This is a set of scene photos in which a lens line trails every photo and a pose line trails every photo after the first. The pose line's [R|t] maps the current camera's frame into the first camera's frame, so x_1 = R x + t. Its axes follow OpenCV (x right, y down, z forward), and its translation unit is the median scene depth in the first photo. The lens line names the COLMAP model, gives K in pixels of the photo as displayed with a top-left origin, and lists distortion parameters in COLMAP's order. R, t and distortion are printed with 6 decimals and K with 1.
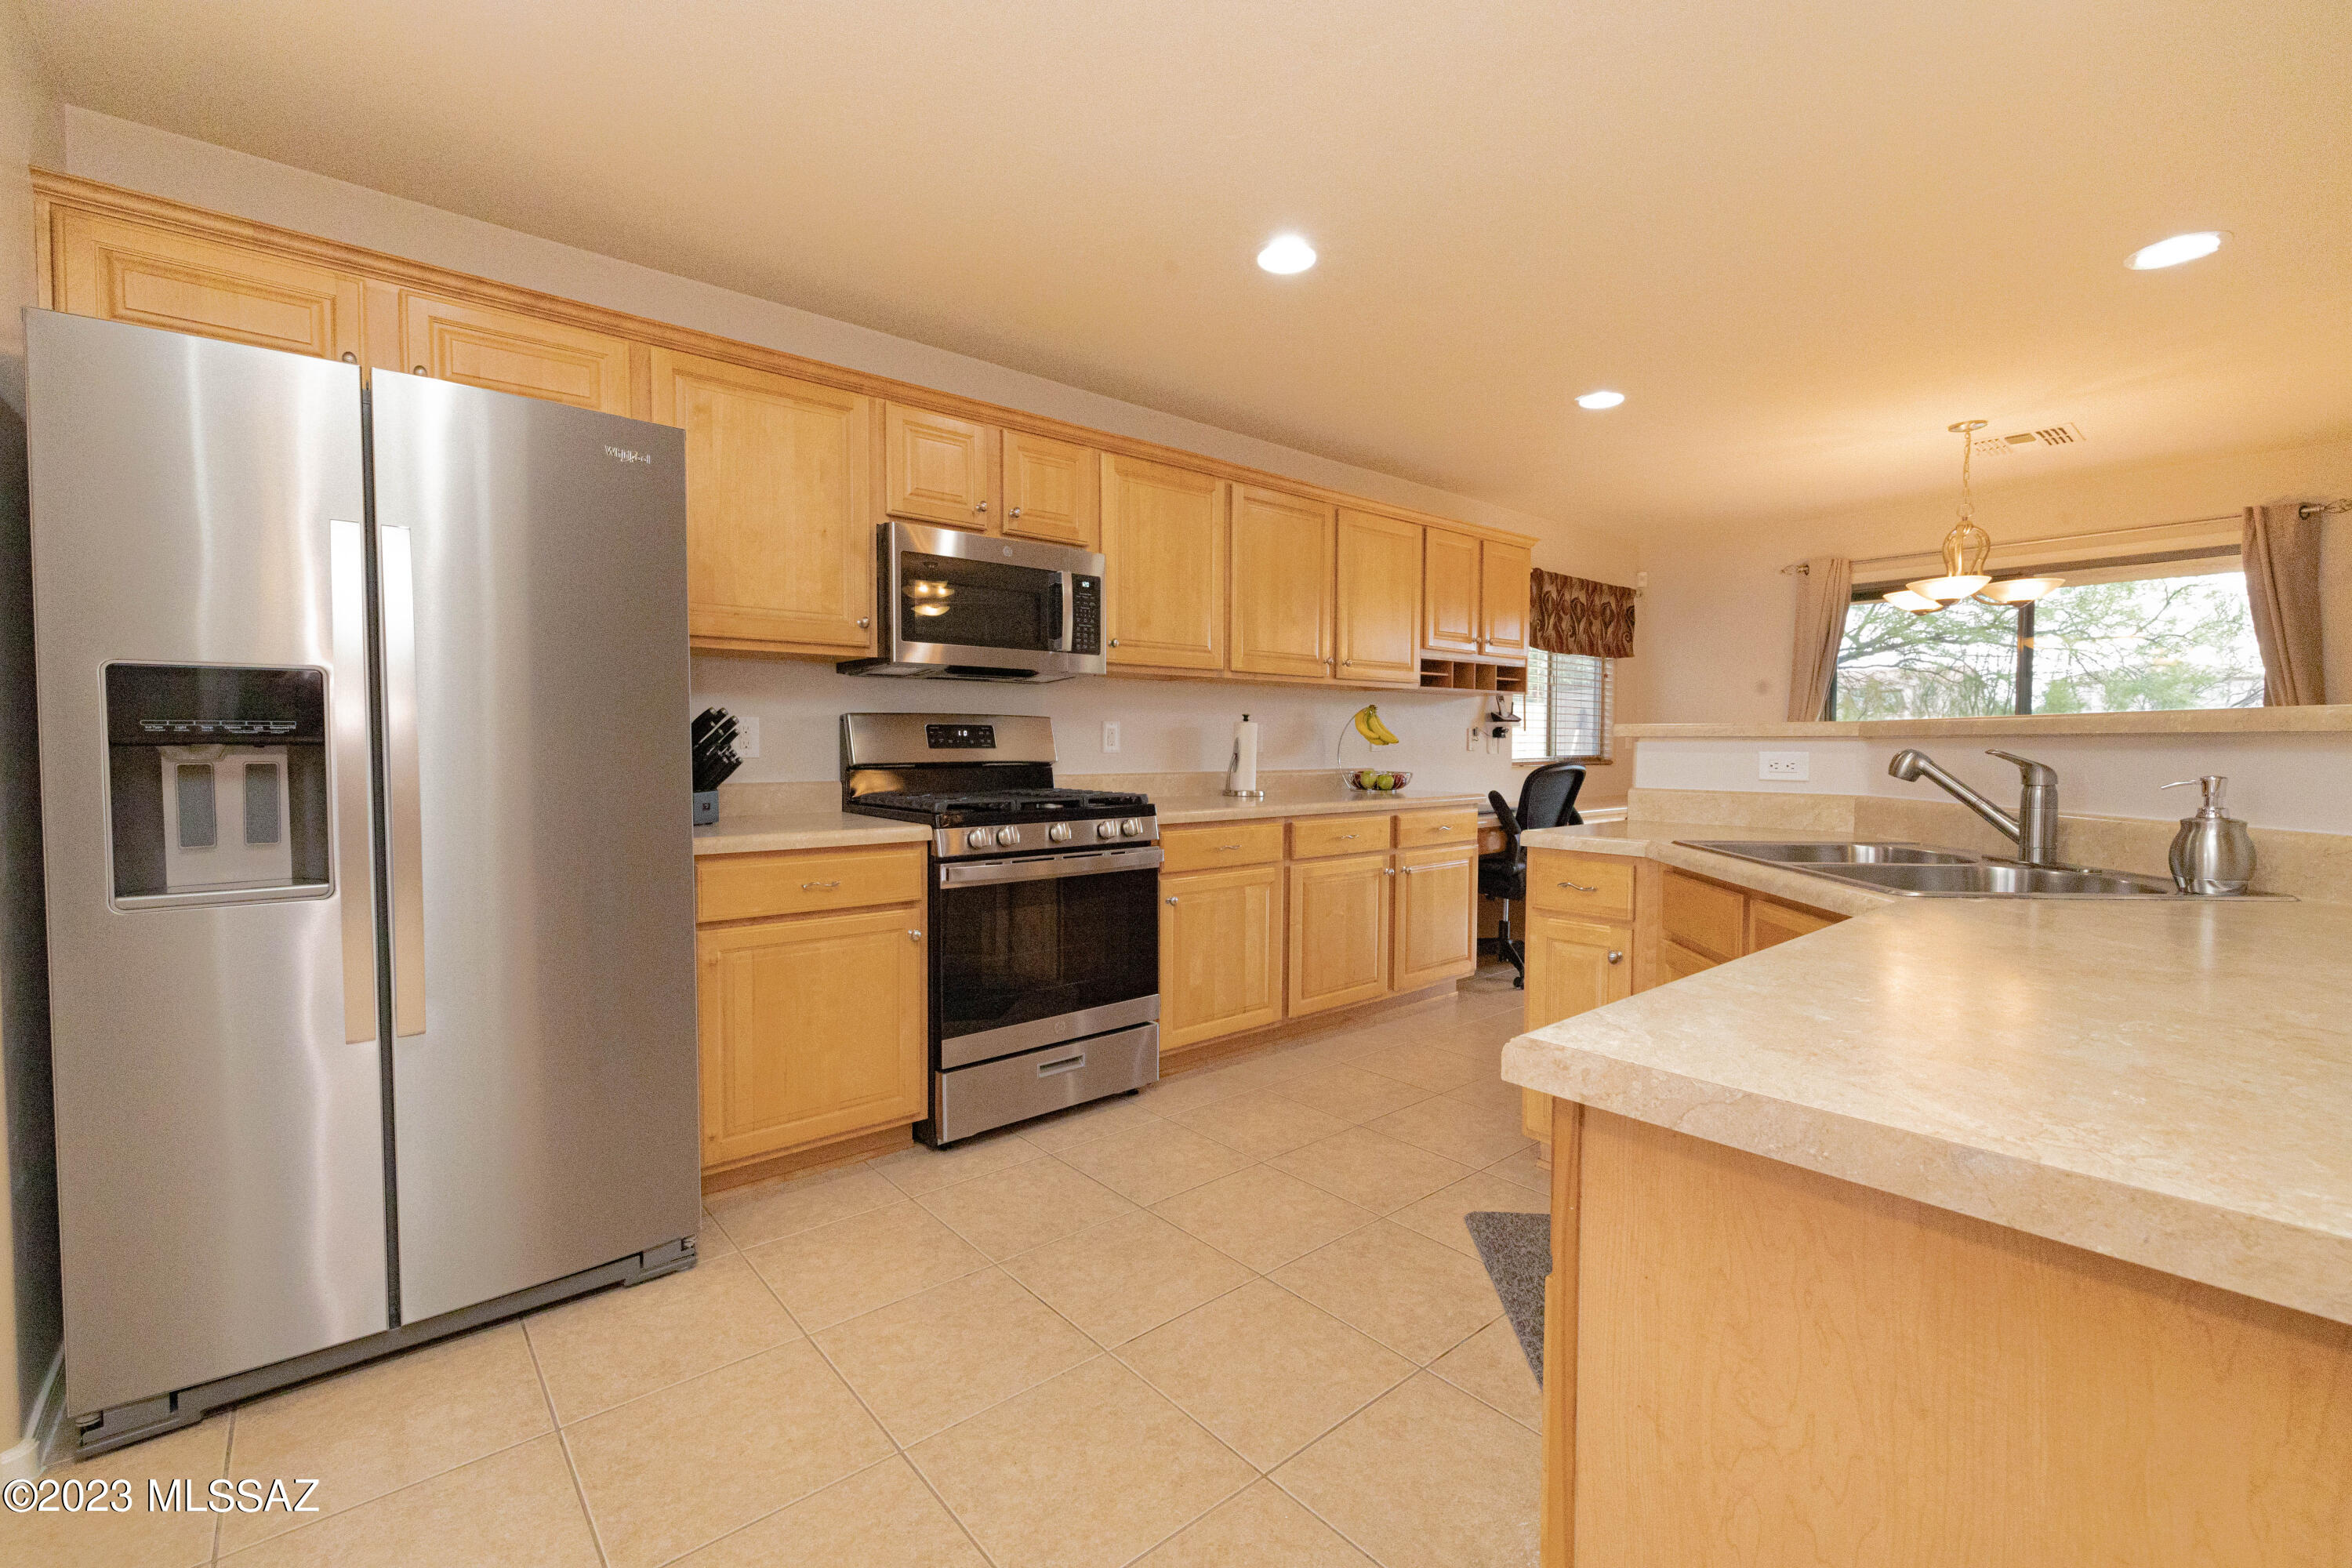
lens RADIAL K [[994.0, 0, 1176.0], [0, 994.0, 784.0], [0, 0, 1]] dist [-0.001558, -0.000746]
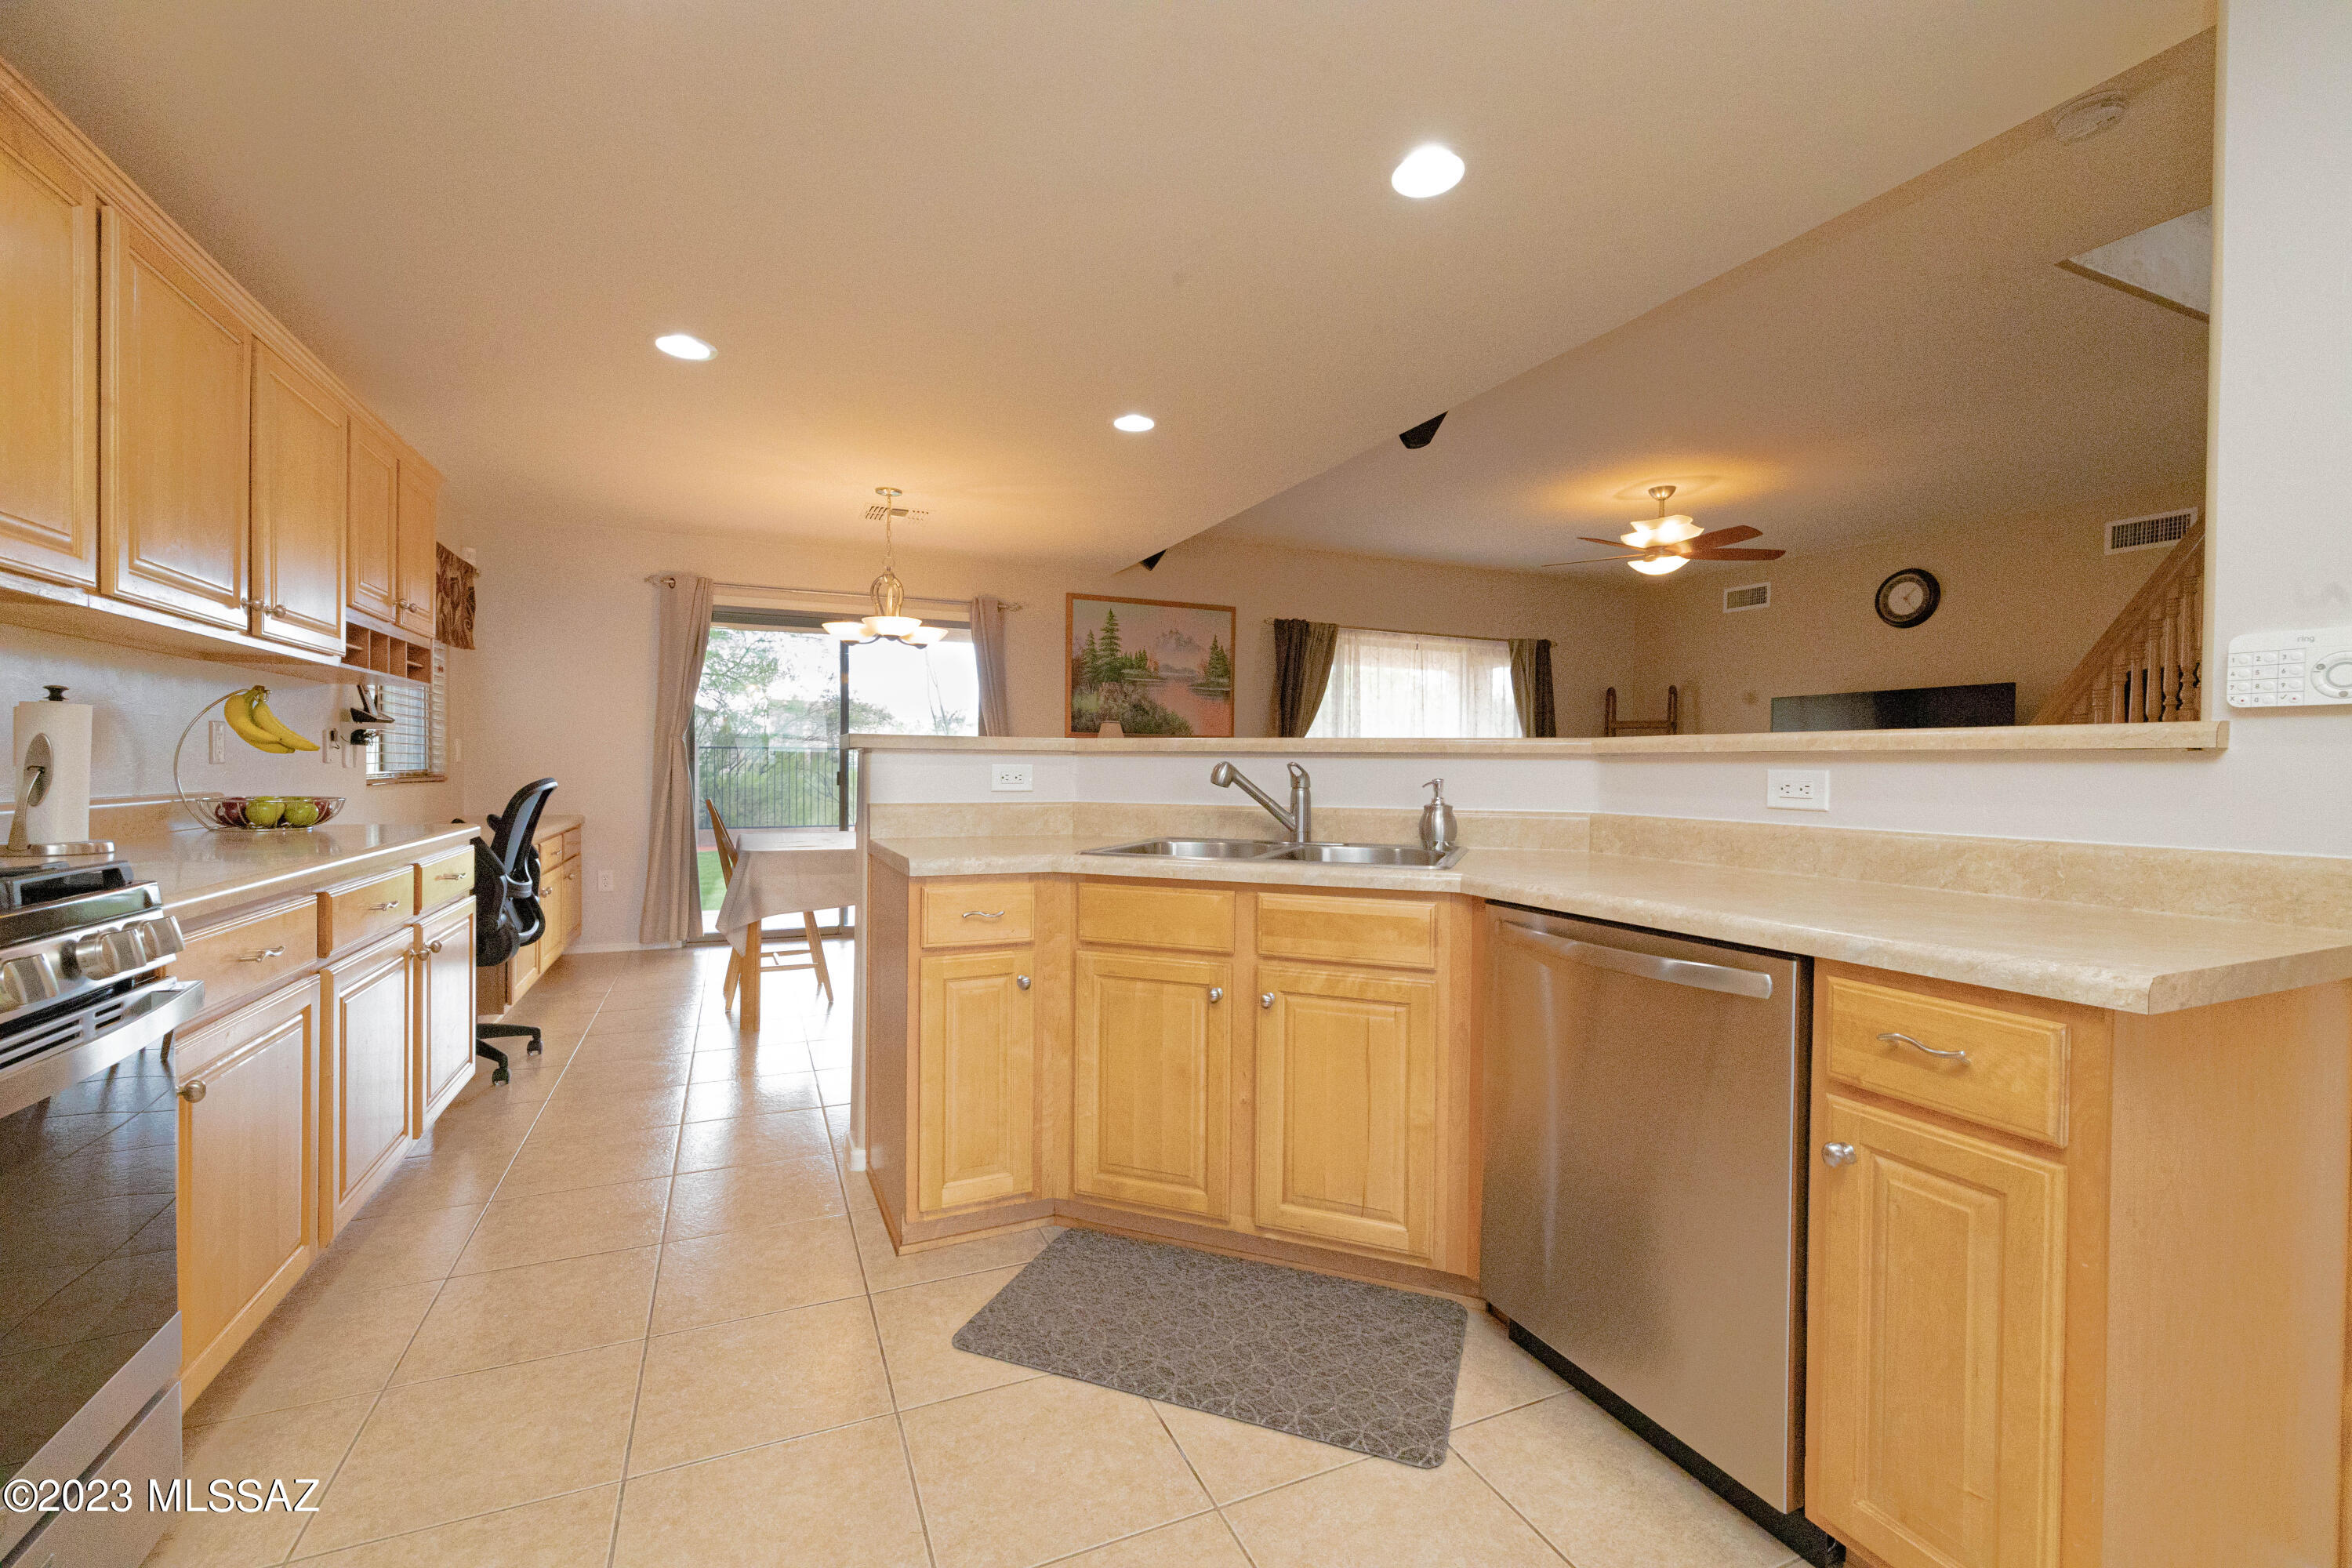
lens RADIAL K [[978.9, 0, 1168.8], [0, 978.9, 780.4], [0, 0, 1]] dist [0.001154, 0.000176]
pose [[0.290880, -0.013671, 0.956662, -0.300413], [0.030883, 0.999511, 0.004893, -0.012519], [-0.956261, 0.028122, 0.291160, 0.441501]]
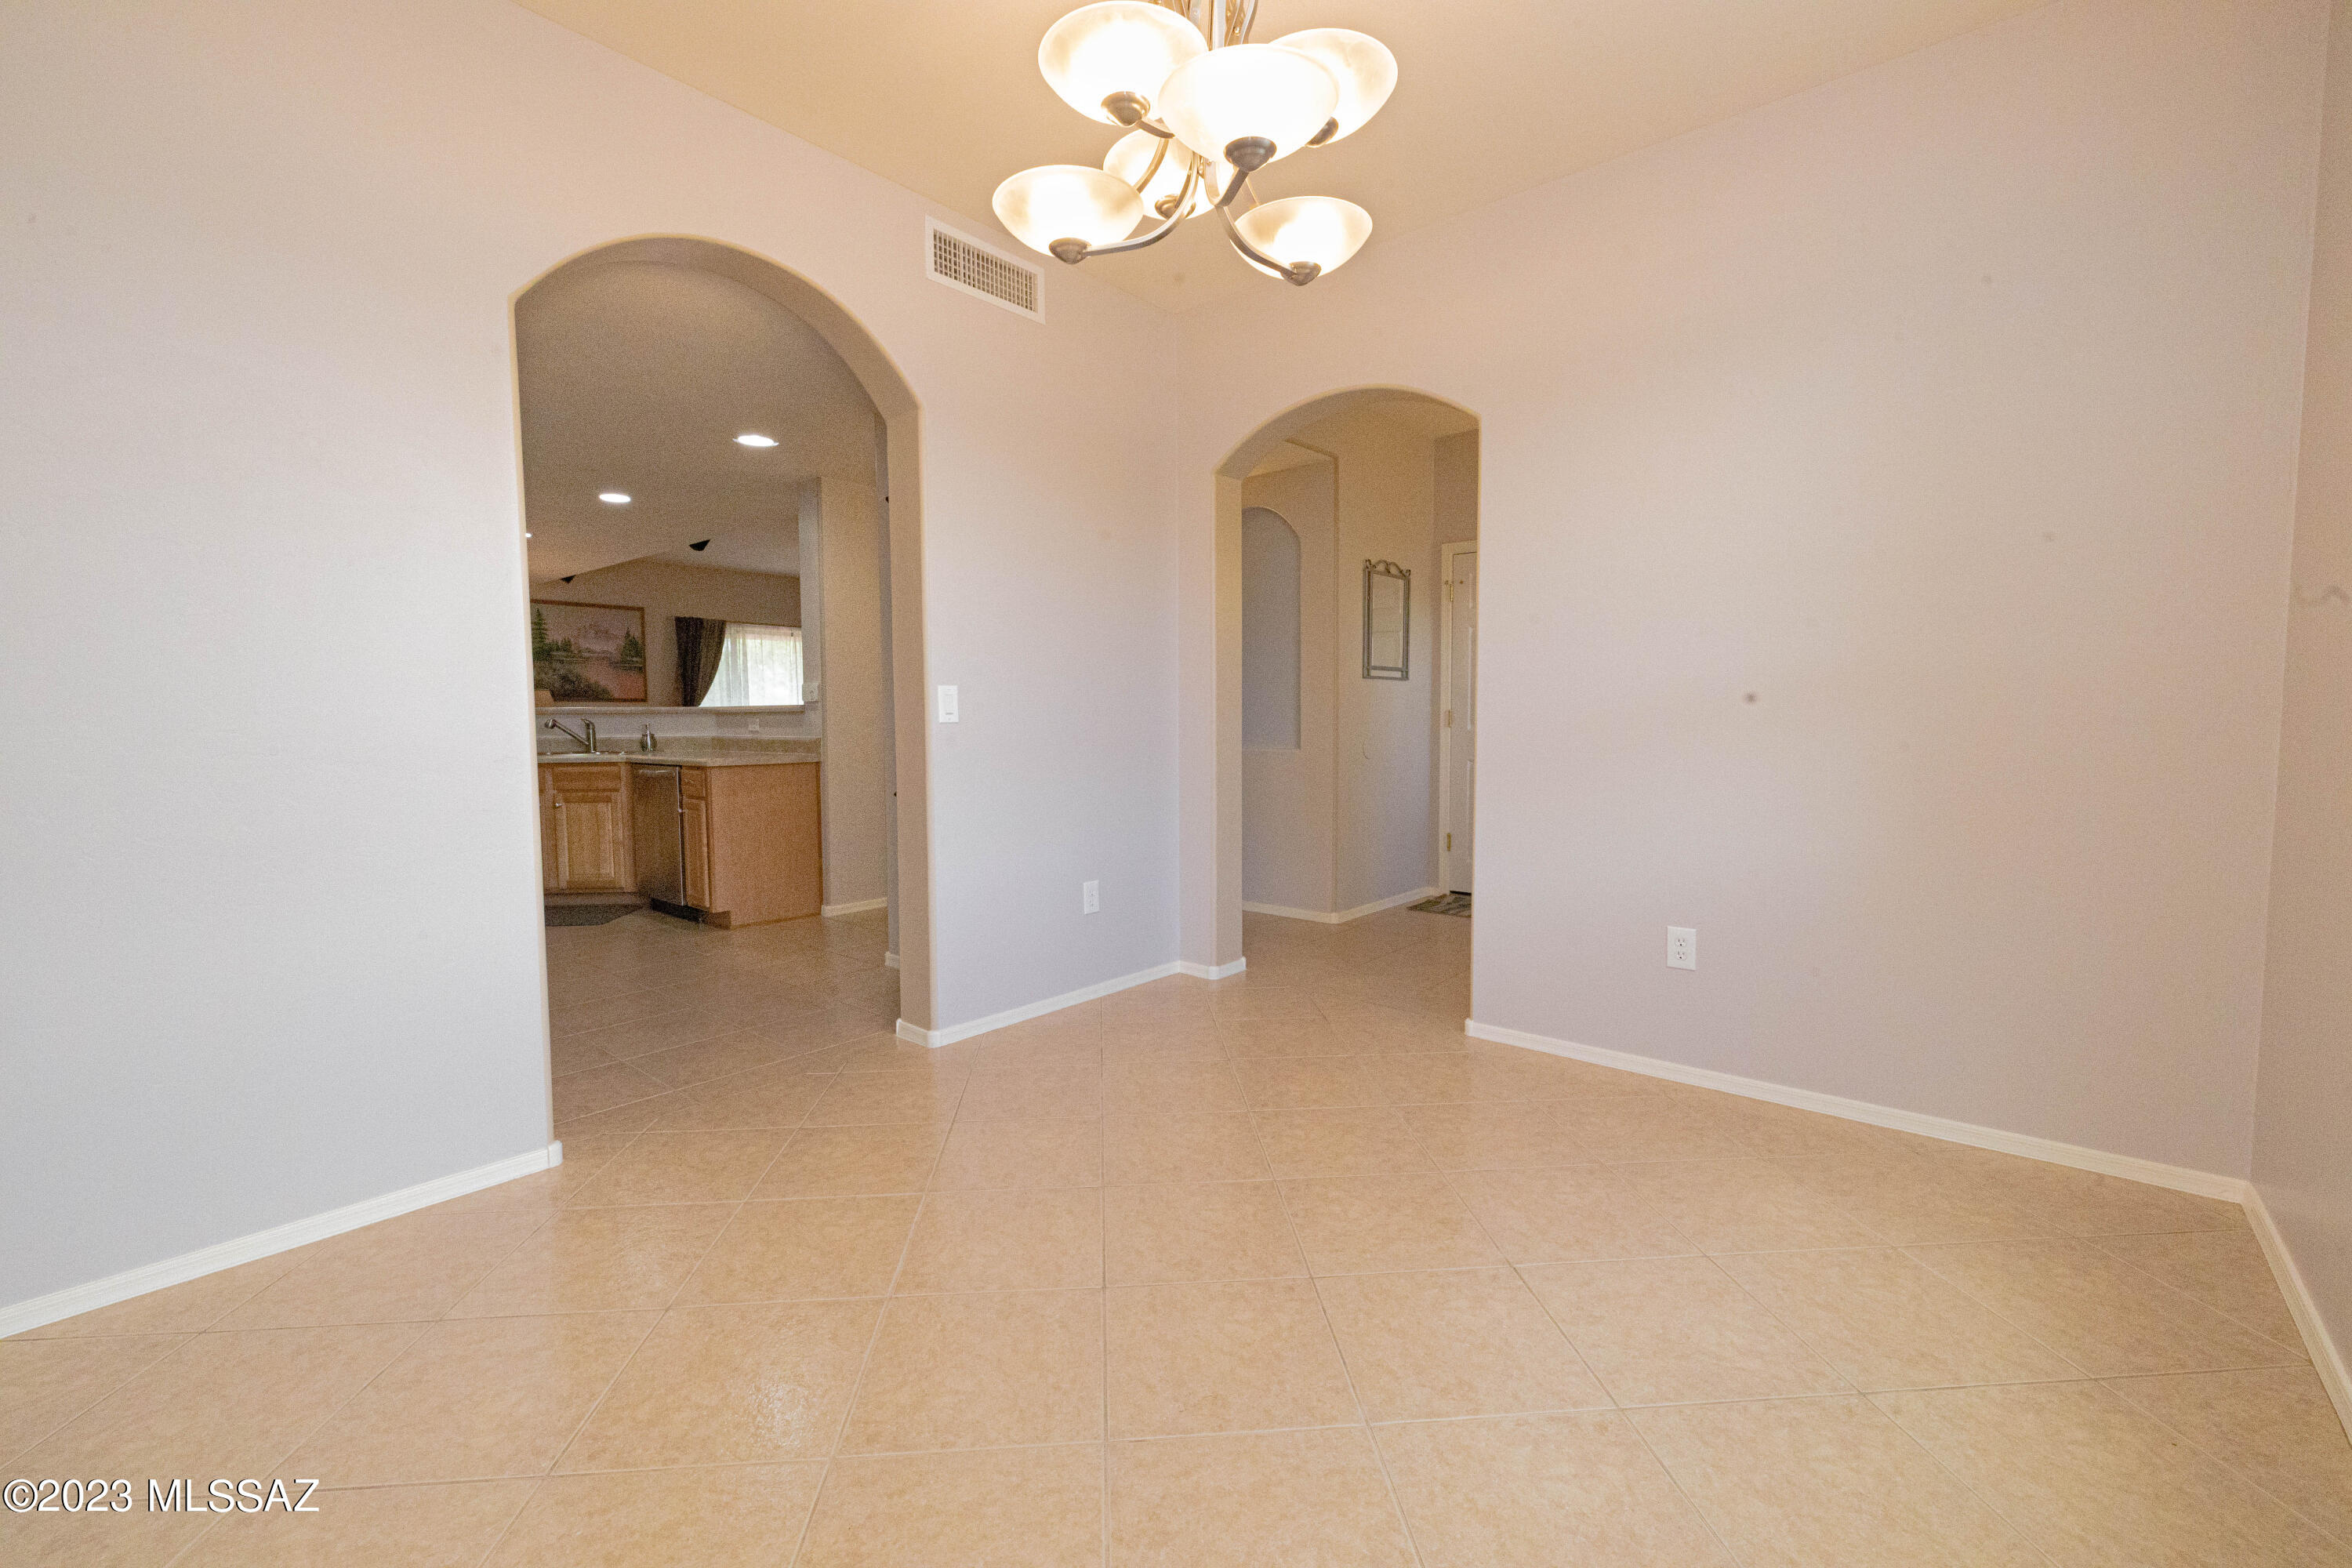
lens RADIAL K [[978.9, 0, 1168.8], [0, 978.9, 780.4], [0, 0, 1]] dist [0.001154, 0.000176]
pose [[-0.153530, -0.066195, 0.985924, -1.578985], [0.046516, 0.996163, 0.074126, 0.012024], [-0.987048, 0.057242, -0.149862, -0.254301]]
